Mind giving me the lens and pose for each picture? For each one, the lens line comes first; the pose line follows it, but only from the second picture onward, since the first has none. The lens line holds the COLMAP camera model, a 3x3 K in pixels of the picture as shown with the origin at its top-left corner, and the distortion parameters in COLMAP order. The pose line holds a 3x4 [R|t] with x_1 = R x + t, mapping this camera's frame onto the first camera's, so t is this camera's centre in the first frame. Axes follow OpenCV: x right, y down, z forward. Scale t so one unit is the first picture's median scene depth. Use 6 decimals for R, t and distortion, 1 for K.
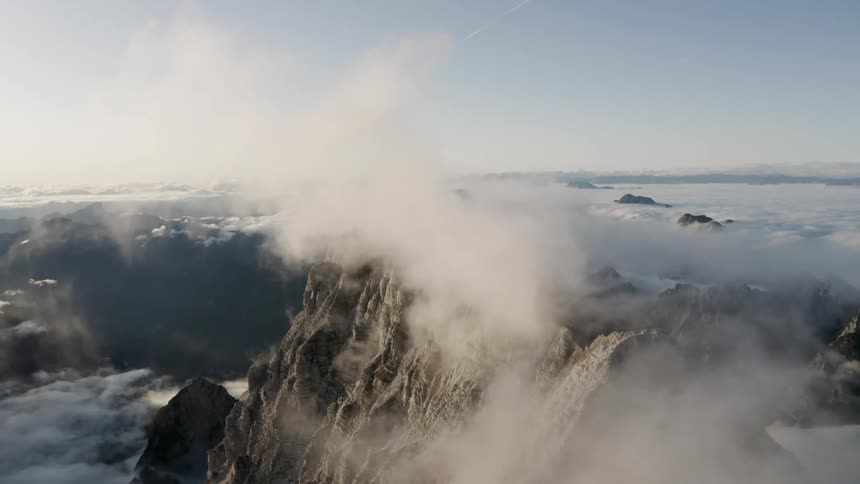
lens RADIAL K [[684.3, 0, 430.0], [0, 684.3, 242.0], [0, 0, 1]] dist [-0.186233, 0.014977]
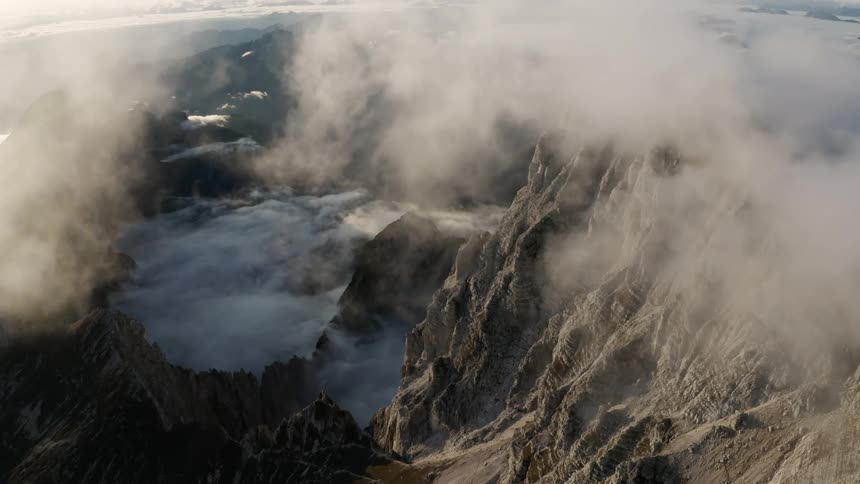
lens RADIAL K [[684.3, 0, 430.0], [0, 684.3, 242.0], [0, 0, 1]] dist [-0.186233, 0.014977]
pose [[0.950495, 0.109244, -0.290905, -0.055329], [-0.028040, 0.962499, 0.269834, -0.055815], [0.309473, -0.248319, 0.917913, 0.204822]]
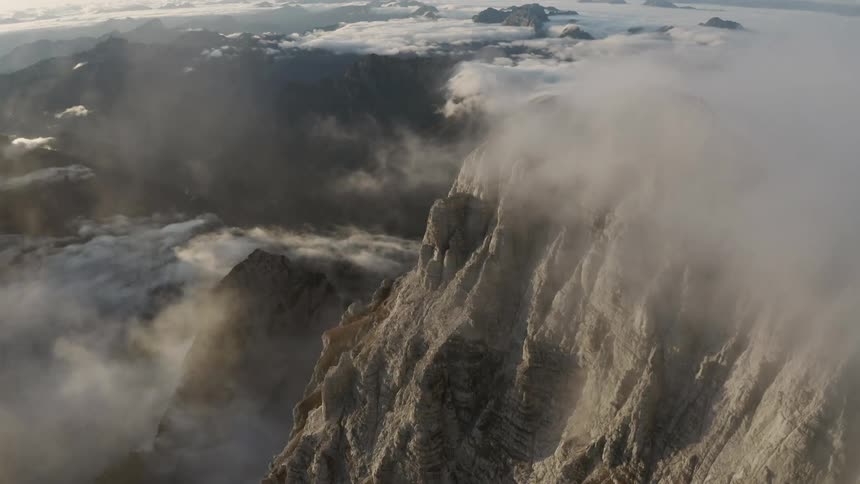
lens RADIAL K [[684.3, 0, 430.0], [0, 684.3, 242.0], [0, 0, 1]] dist [-0.186233, 0.014977]
pose [[0.995441, 0.039839, -0.086659, -0.137409], [-0.015257, 0.963401, 0.267630, -0.083568], [0.094150, -0.265088, 0.959617, 0.495972]]
